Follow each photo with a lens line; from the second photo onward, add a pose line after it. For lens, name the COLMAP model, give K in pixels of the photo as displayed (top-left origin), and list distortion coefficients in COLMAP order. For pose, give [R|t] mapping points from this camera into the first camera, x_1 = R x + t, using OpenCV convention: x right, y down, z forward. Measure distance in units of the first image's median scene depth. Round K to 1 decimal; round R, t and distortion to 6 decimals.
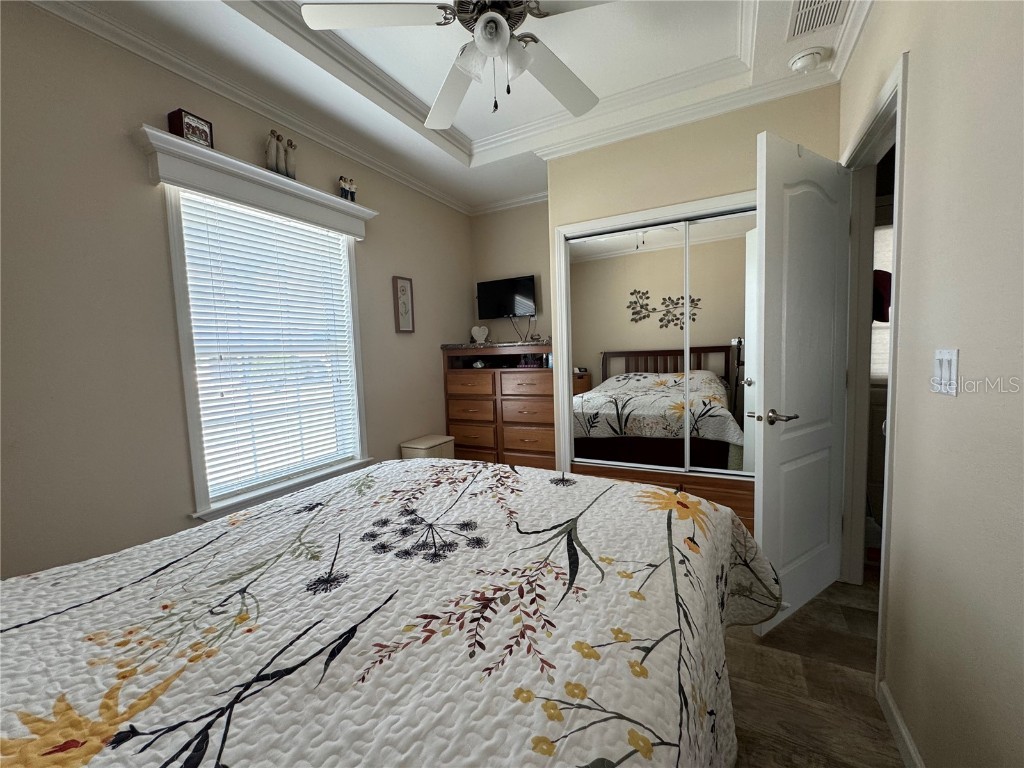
lens RADIAL K [[409.7, 0, 514.4], [0, 409.7, 383.5], [0, 0, 1]] dist [-0.004589, 0.000700]
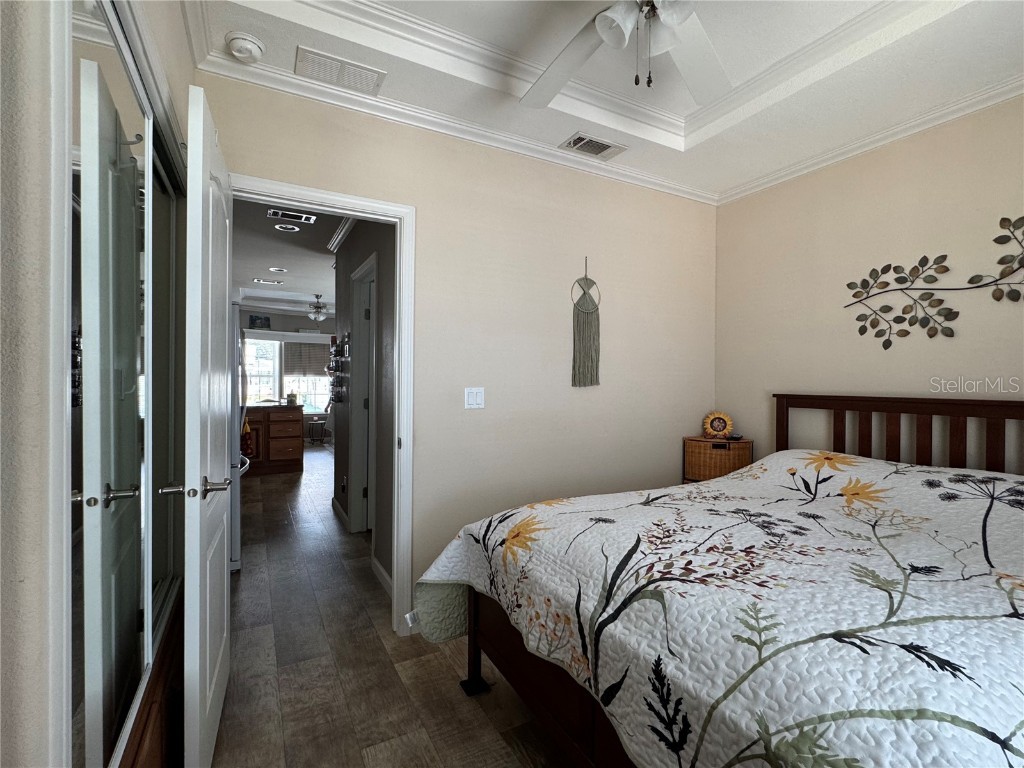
lens RADIAL K [[476.0, 0, 510.5], [0, 476.0, 384.2], [0, 0, 1]] dist [-0.004268, 0.001015]
pose [[-0.826677, 0.026549, 0.562050, -0.318352], [0.069784, 0.996012, 0.055592, -0.147268], [-0.558332, 0.085179, -0.825233, 1.904757]]
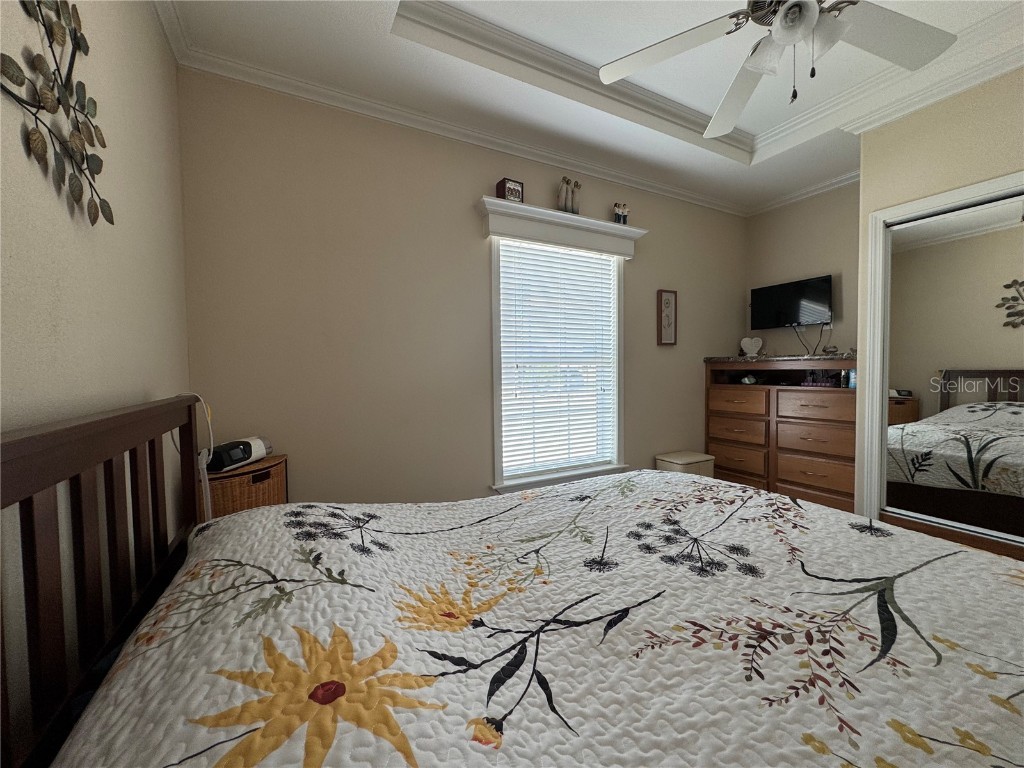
lens RADIAL K [[409.7, 0, 513.7], [0, 409.7, 383.3], [0, 0, 1]] dist [-0.004589, 0.000700]
pose [[0.827213, 0.045419, -0.560050, -0.023461], [-0.062198, 0.998004, -0.010933, 0.005034], [0.558436, 0.043878, 0.828387, -0.061930]]
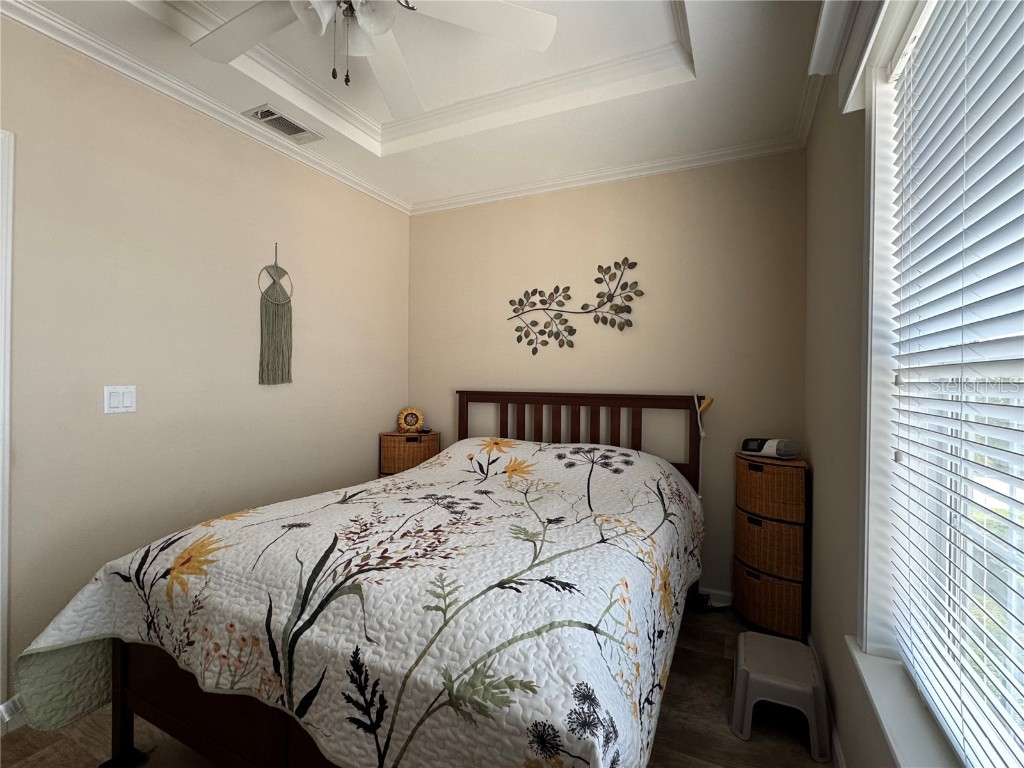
lens RADIAL K [[476.0, 0, 510.9], [0, 476.0, 383.8], [0, 0, 1]] dist [-0.004268, 0.001015]
pose [[-0.999458, 0.025250, -0.021107, -0.322307], [0.023272, 0.995740, 0.089225, -0.148768], [0.023270, 0.088685, -0.995788, 1.922851]]
